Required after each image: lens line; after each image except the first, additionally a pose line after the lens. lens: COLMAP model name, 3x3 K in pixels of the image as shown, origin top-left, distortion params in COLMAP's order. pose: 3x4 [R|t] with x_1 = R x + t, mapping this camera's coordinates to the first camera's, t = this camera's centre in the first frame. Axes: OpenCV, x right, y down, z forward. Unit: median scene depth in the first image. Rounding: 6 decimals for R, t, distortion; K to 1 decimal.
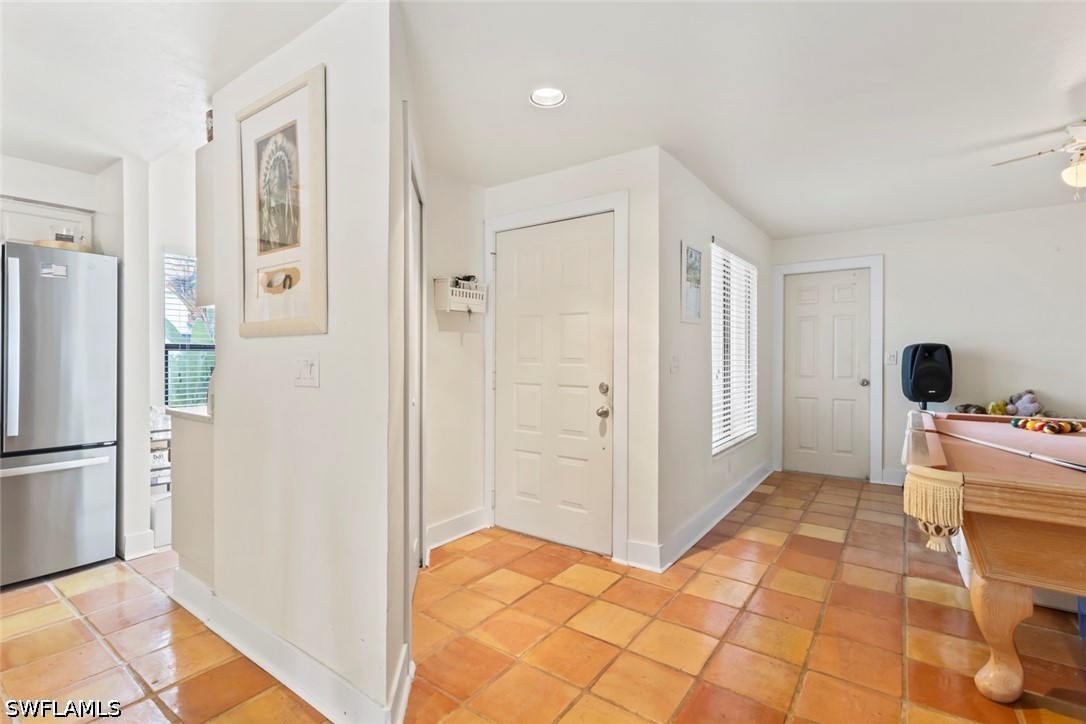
lens RADIAL K [[503.5, 0, 544.8], [0, 503.5, 356.6], [0, 0, 1]] dist [0.000321, 0.001773]
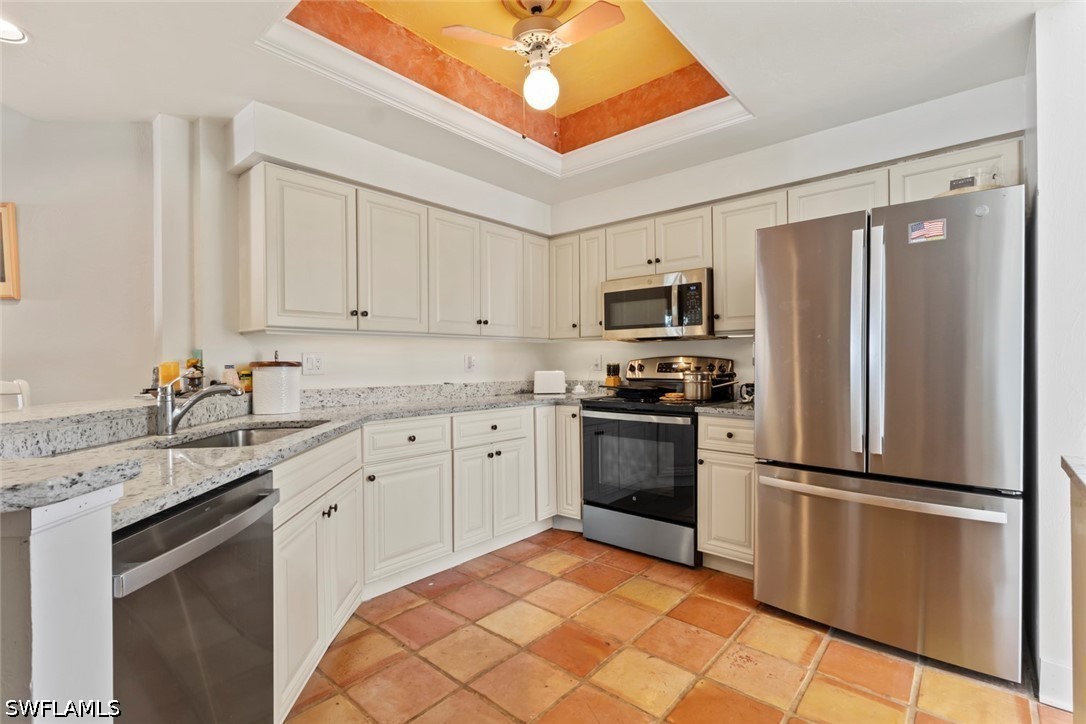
lens RADIAL K [[503.5, 0, 545.4], [0, 503.5, 363.1], [0, 0, 1]] dist [0.000321, 0.001773]
pose [[-0.085824, 0.002377, -0.996307, -0.200421], [-0.000992, 0.999996, 0.002472, 0.013025], [0.996310, 0.001200, -0.085822, 0.479216]]
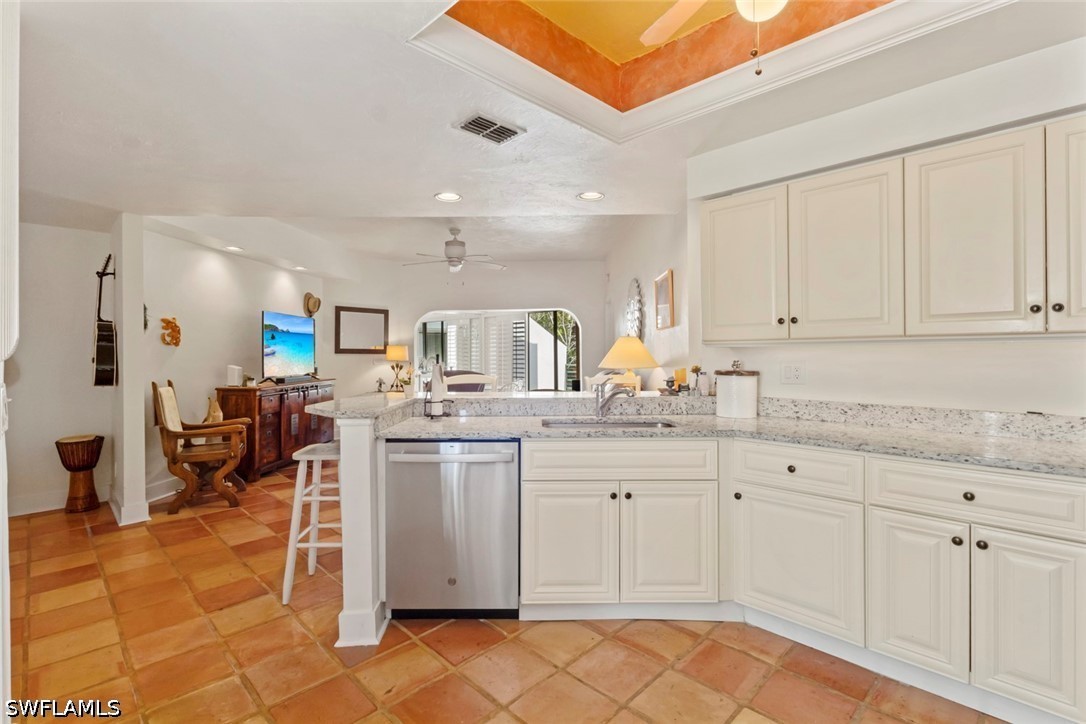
lens RADIAL K [[503.5, 0, 539.5], [0, 503.5, 352.4], [0, 0, 1]] dist [0.000321, 0.001773]
pose [[-0.987219, 0.006156, 0.159252, -0.793547], [0.007607, 0.999935, 0.008501, -0.031120], [-0.159189, 0.009603, -0.987201, 0.942868]]
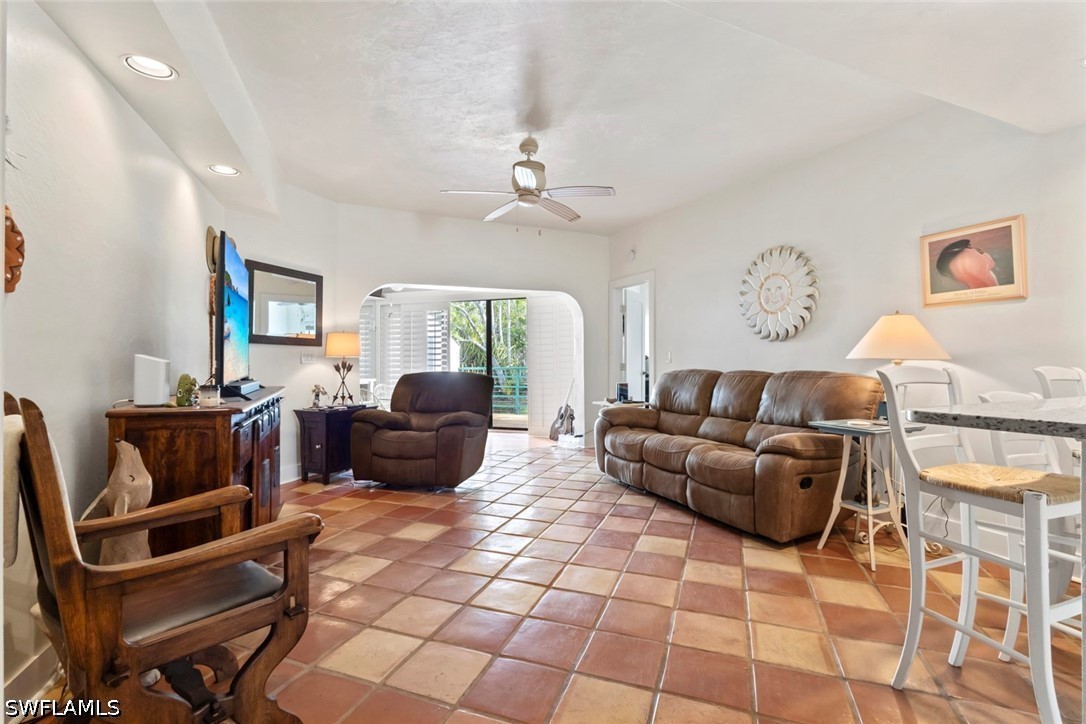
lens RADIAL K [[503.5, 0, 534.6], [0, 503.5, 365.1], [0, 0, 1]] dist [0.000321, 0.001773]
pose [[-0.968111, 0.003951, -0.250490, 0.178462], [-0.001511, 0.999765, 0.021609, 0.019392], [0.250517, 0.021298, -0.967878, 0.213475]]
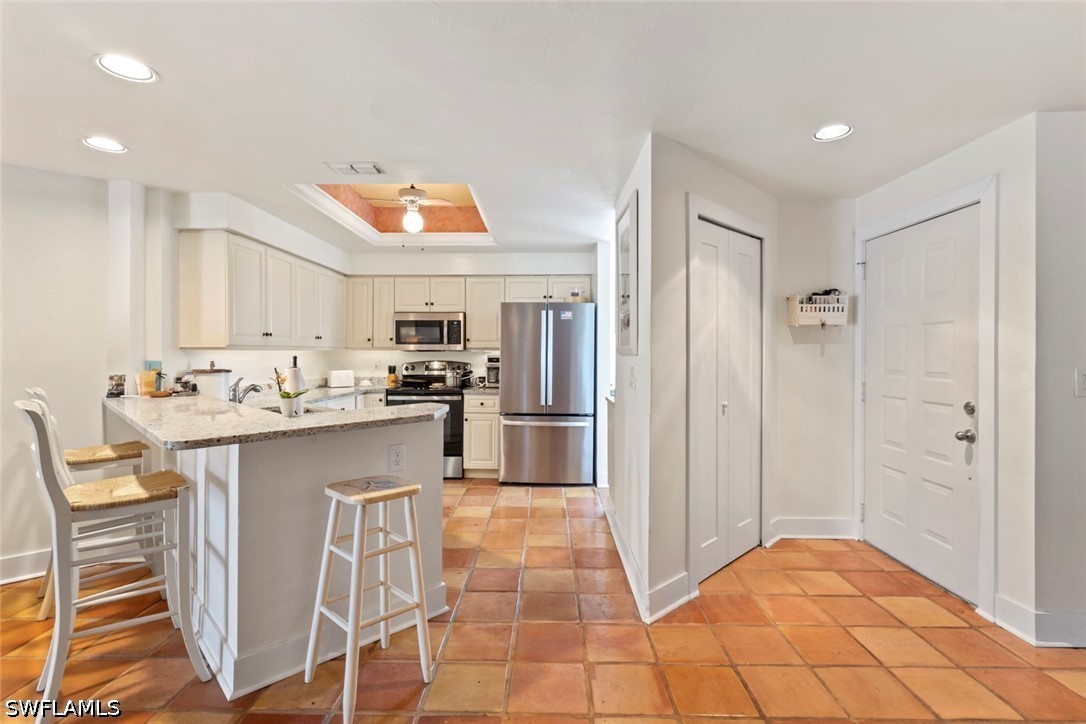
lens RADIAL K [[503.5, 0, 542.1], [0, 503.5, 353.1], [0, 0, 1]] dist [0.000321, 0.001773]
pose [[0.578540, -0.000102, -0.815654, 0.400832], [-0.006508, 0.999968, -0.004742, -0.023458], [0.815628, 0.008052, 0.578521, -0.098553]]
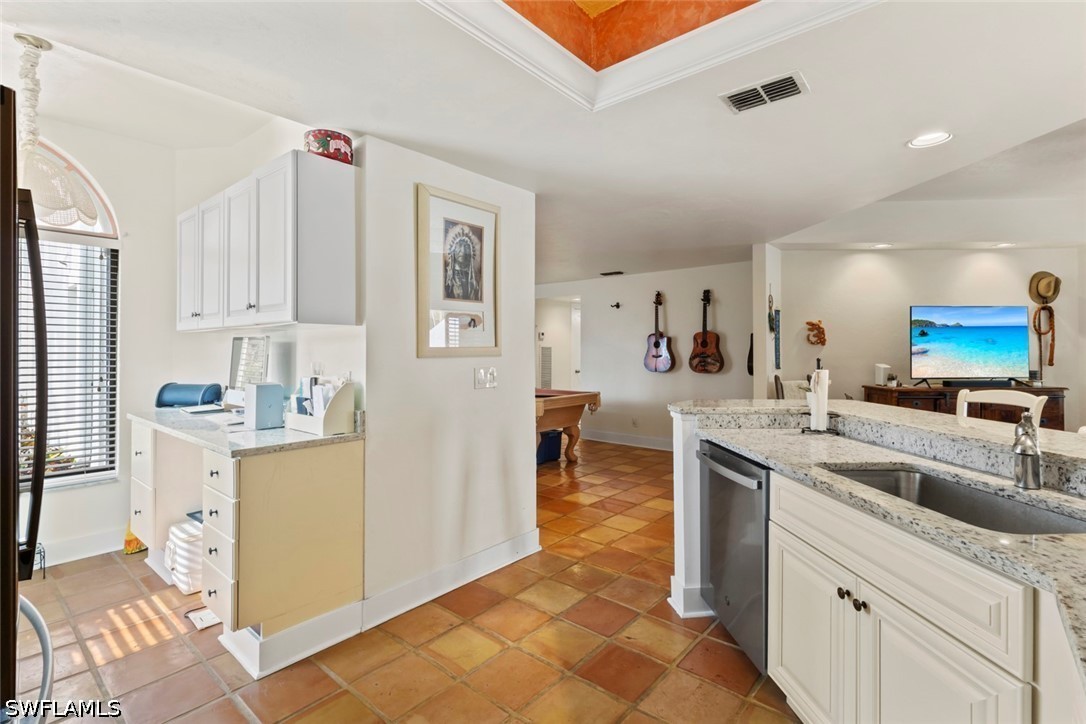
lens RADIAL K [[503.5, 0, 538.8], [0, 503.5, 345.4], [0, 0, 1]] dist [0.000321, 0.001773]
pose [[0.085437, 0.009191, 0.996301, -1.283832], [0.010550, 0.999893, -0.010129, -0.037801], [-0.996288, 0.011376, 0.085331, 0.412265]]
